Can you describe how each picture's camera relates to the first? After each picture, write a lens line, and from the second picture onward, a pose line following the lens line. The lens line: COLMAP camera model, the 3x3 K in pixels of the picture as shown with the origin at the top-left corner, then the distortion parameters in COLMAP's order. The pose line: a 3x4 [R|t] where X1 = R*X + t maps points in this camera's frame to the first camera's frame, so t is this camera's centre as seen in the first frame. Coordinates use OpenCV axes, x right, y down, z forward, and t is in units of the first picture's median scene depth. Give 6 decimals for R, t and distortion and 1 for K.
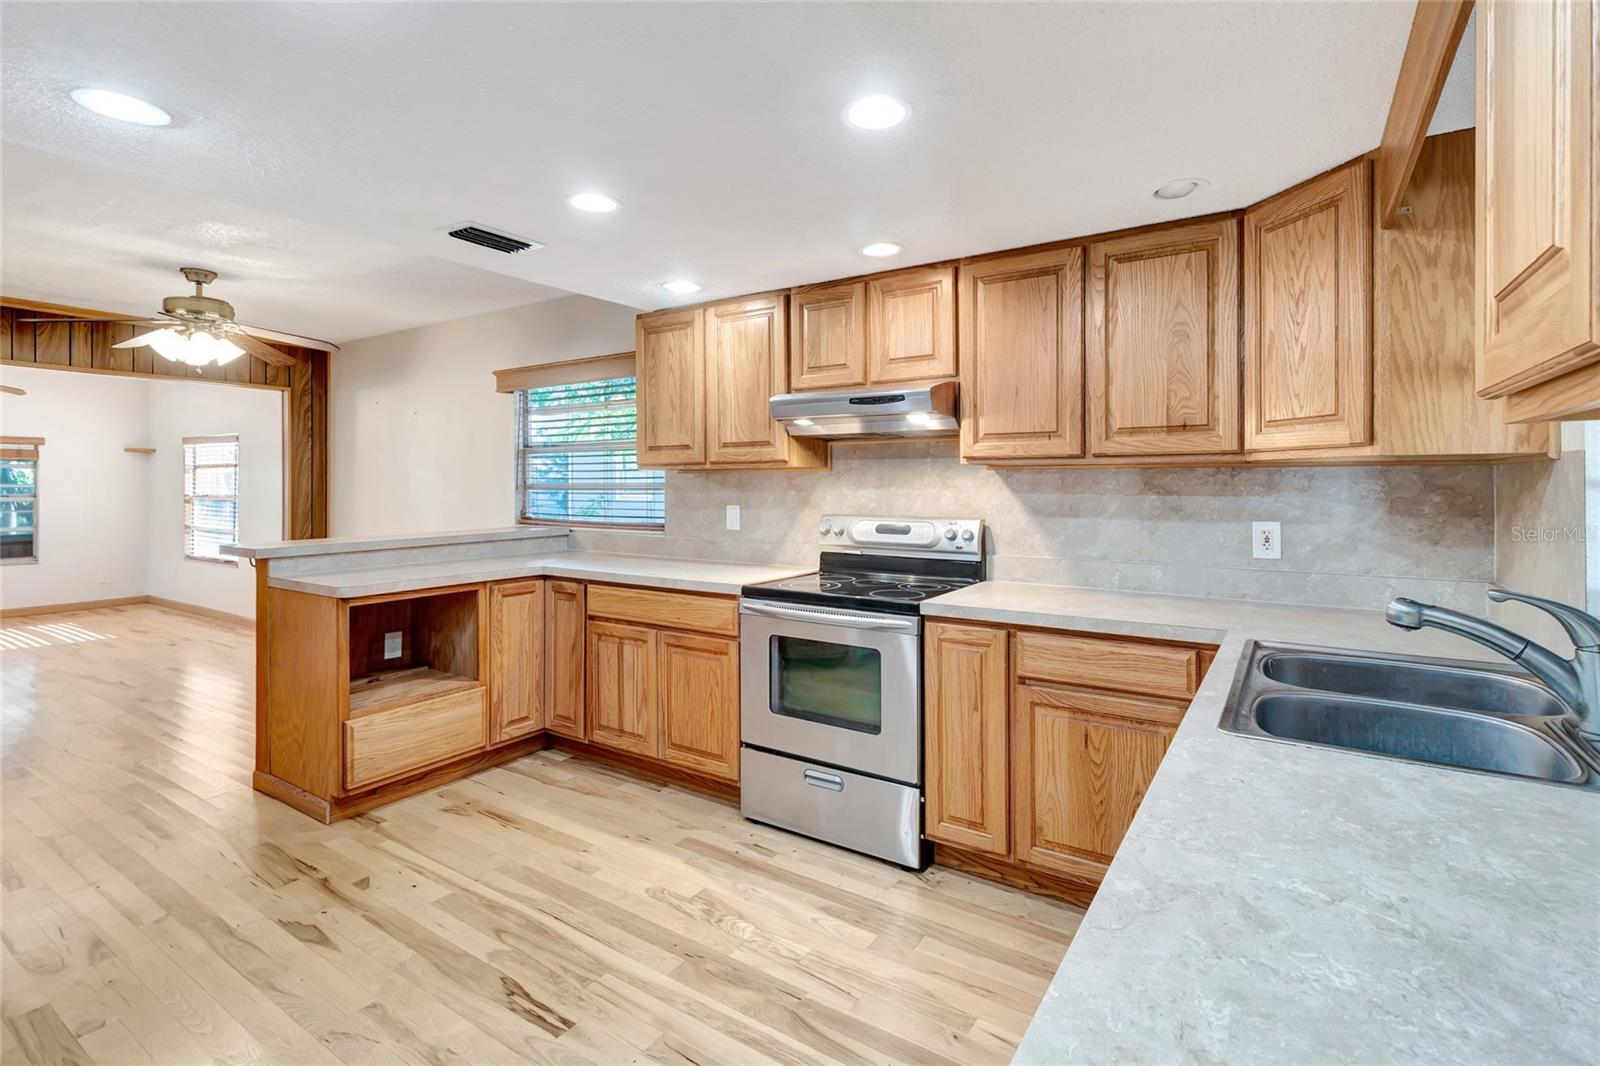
lens RADIAL K [[749.1, 0, 807.8], [0, 749.1, 483.3], [0, 0, 1]] dist [0.004479, -0.000927]
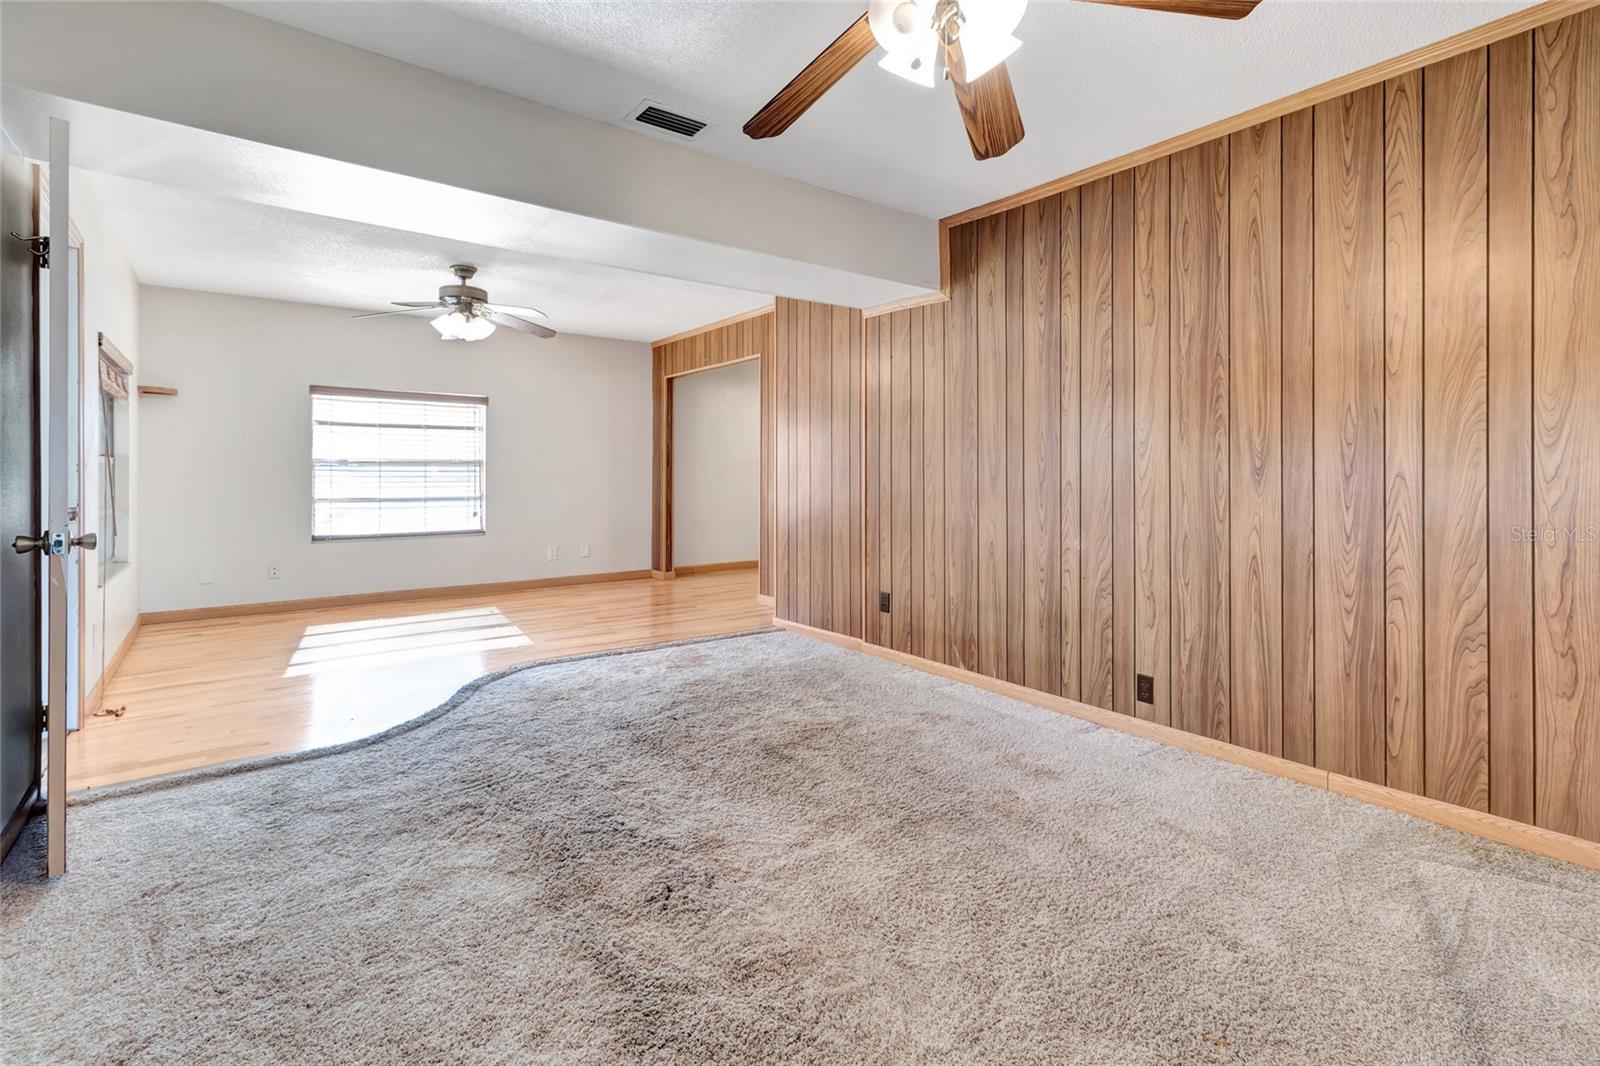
lens RADIAL K [[749.1, 0, 819.4], [0, 749.1, 469.9], [0, 0, 1]] dist [0.004479, -0.000927]
pose [[0.320943, 0.004138, 0.947089, -3.292927], [0.002796, 0.999982, -0.005317, 0.076273], [-0.947094, 0.004355, 0.320926, 0.589583]]
